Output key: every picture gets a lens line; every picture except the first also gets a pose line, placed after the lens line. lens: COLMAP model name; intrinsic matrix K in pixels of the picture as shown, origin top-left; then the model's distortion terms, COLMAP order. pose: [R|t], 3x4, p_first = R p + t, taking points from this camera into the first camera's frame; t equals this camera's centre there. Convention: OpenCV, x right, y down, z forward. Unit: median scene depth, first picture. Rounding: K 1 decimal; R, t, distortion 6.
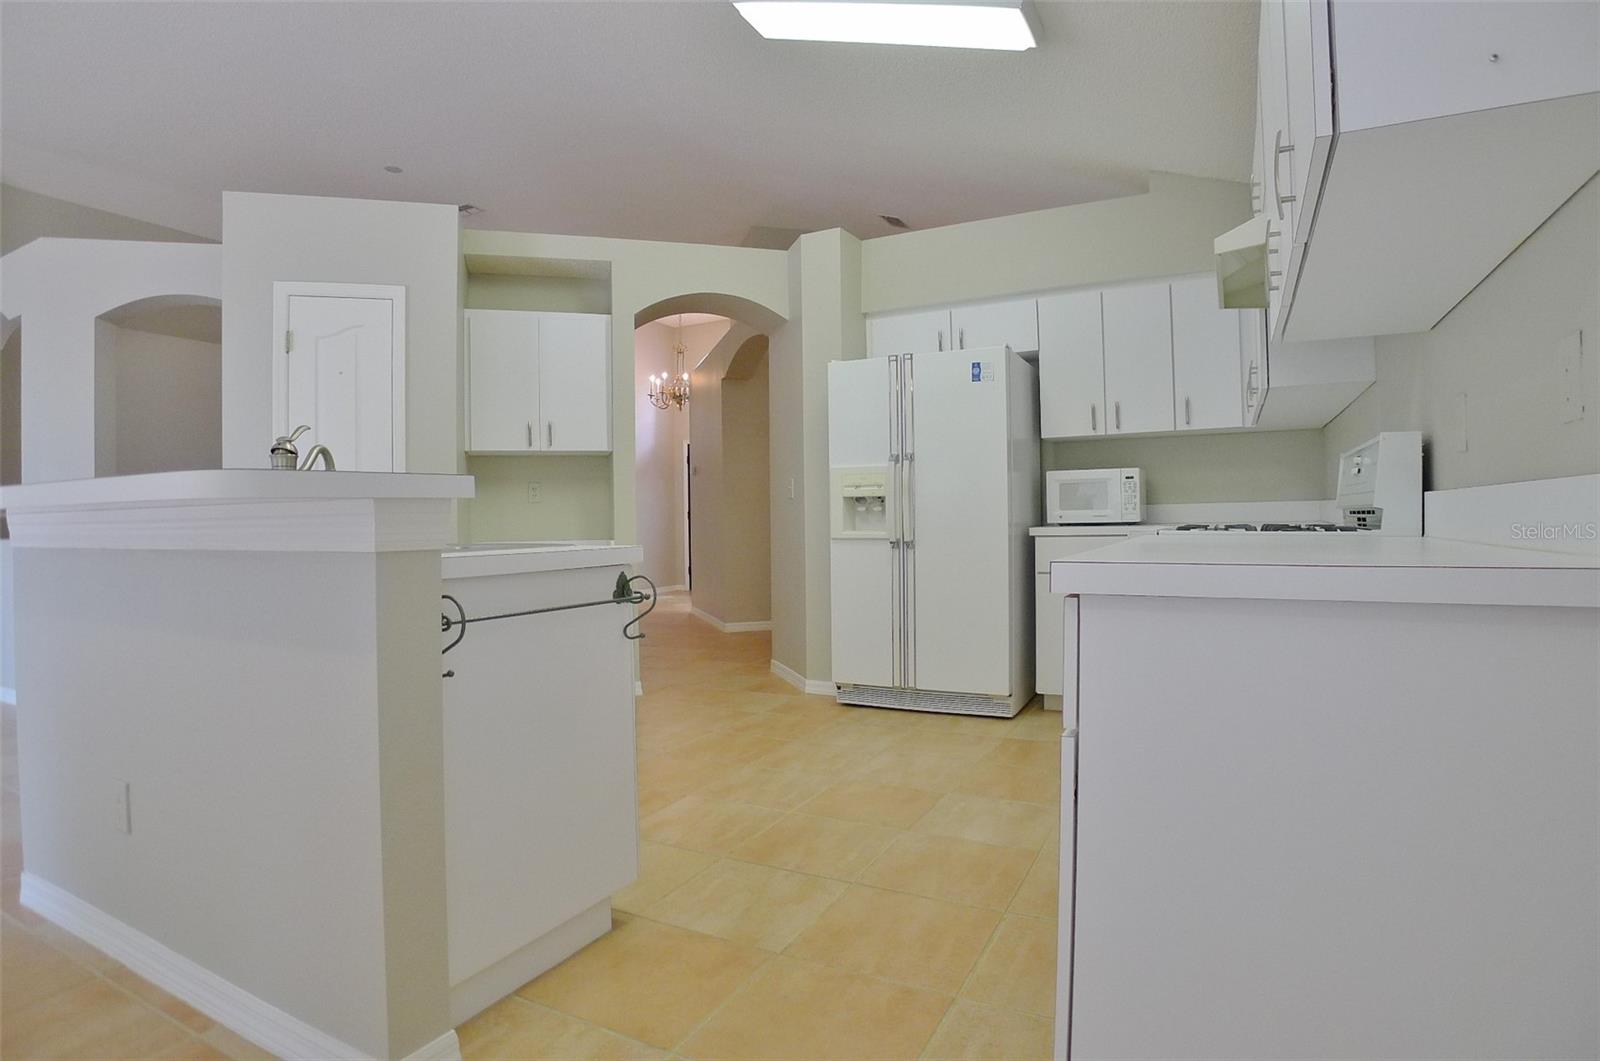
lens RADIAL K [[847.8, 0, 791.0], [0, 847.8, 525.4], [0, 0, 1]] dist [-0.093926, 0.017807]
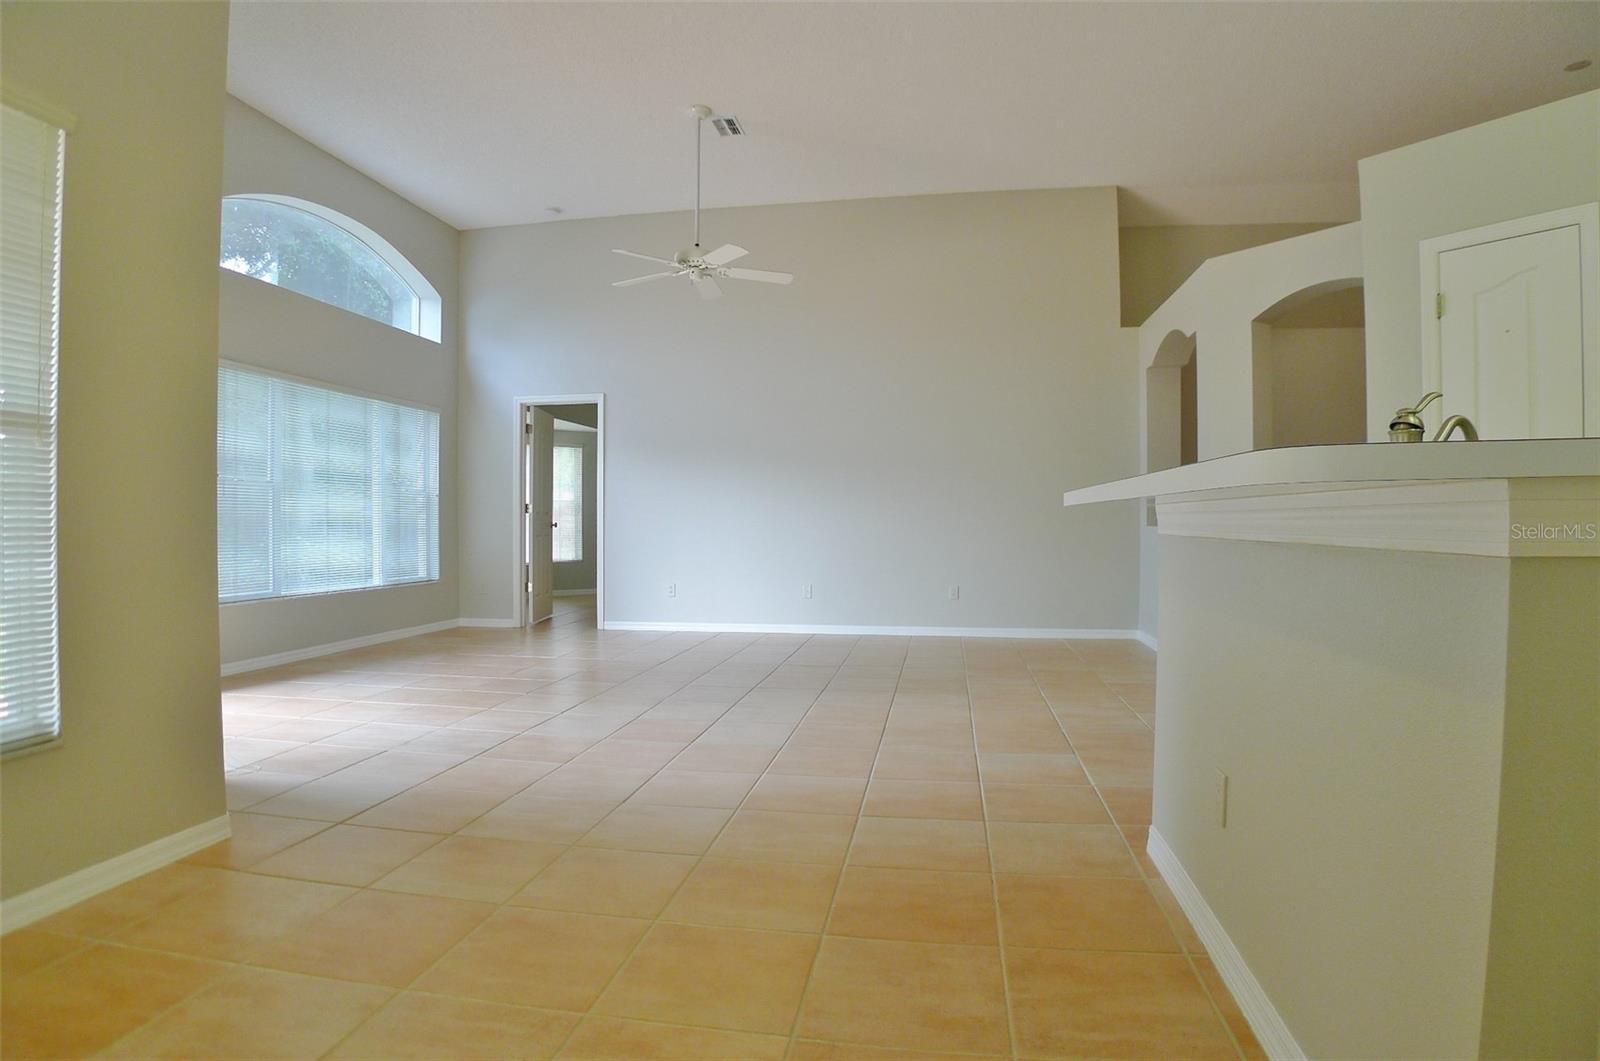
lens RADIAL K [[847.8, 0, 791.0], [0, 847.8, 525.4], [0, 0, 1]] dist [-0.093926, 0.017807]
pose [[0.316806, 0.021319, -0.948251, -0.046289], [-0.010901, 0.999763, 0.018835, 0.000143], [0.948428, 0.004370, 0.316964, 0.152339]]
